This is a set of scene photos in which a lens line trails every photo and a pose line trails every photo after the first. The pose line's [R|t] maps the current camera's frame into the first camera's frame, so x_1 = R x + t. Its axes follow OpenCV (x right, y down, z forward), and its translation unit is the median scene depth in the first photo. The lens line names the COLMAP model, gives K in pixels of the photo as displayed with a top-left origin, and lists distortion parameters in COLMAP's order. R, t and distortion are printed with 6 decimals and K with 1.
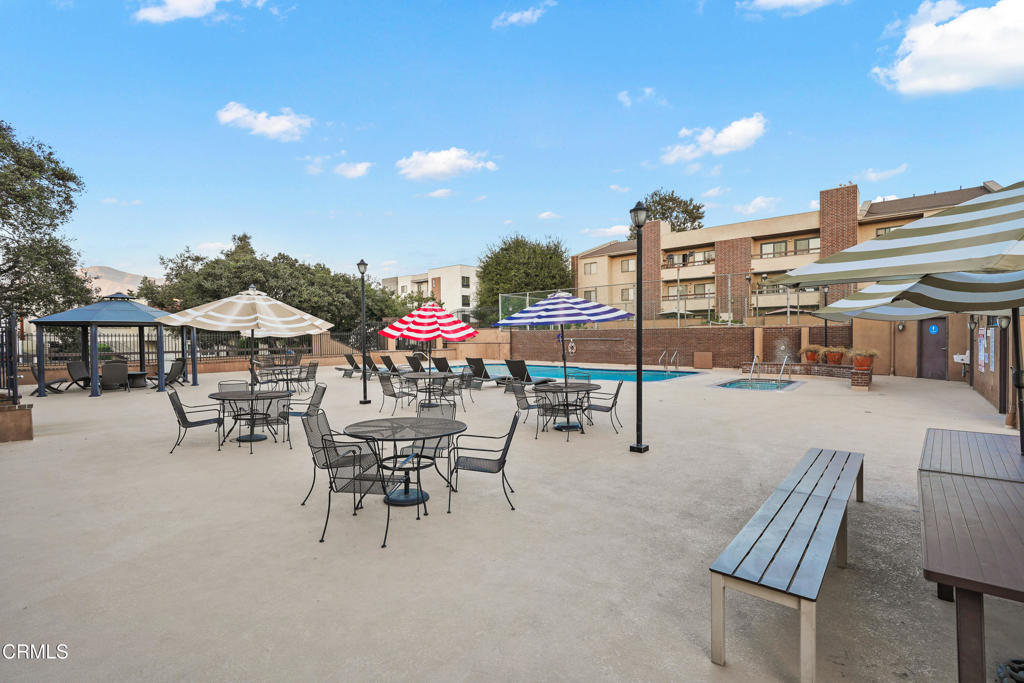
lens RADIAL K [[467.6, 0, 512.0], [0, 467.6, 341.5], [0, 0, 1]] dist [-0.015584, 0.009495]
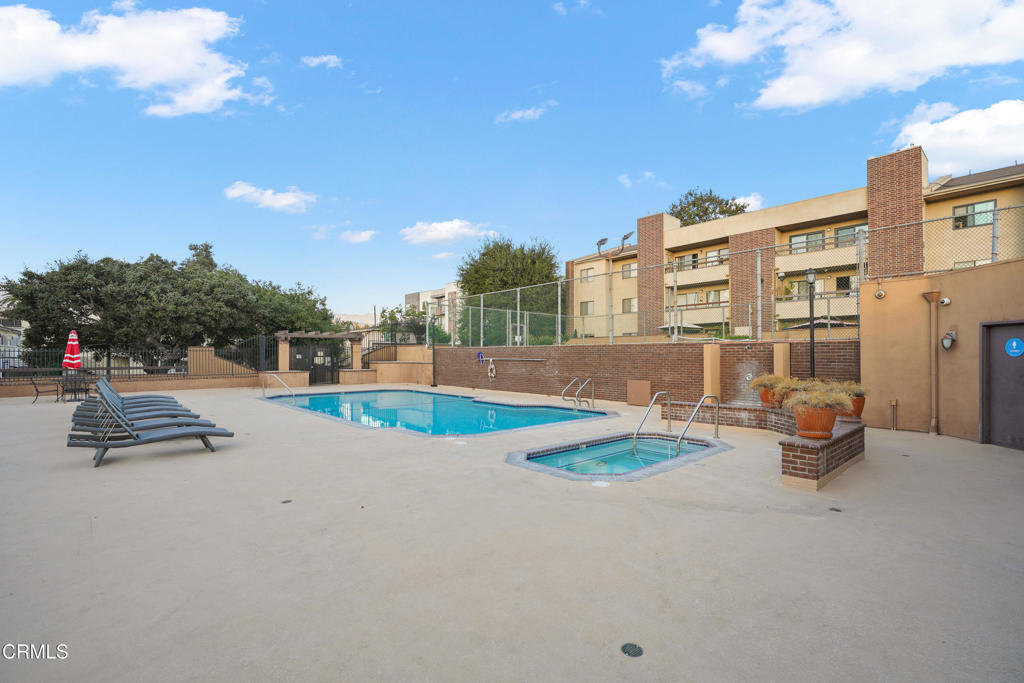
lens RADIAL K [[467.6, 0, 512.0], [0, 467.6, 341.5], [0, 0, 1]] dist [-0.015584, 0.009495]
pose [[0.990160, 0.002860, -0.139910, 0.187795], [-0.008325, 0.999224, -0.038488, -0.003322], [0.139691, 0.039274, 0.989416, 0.183541]]
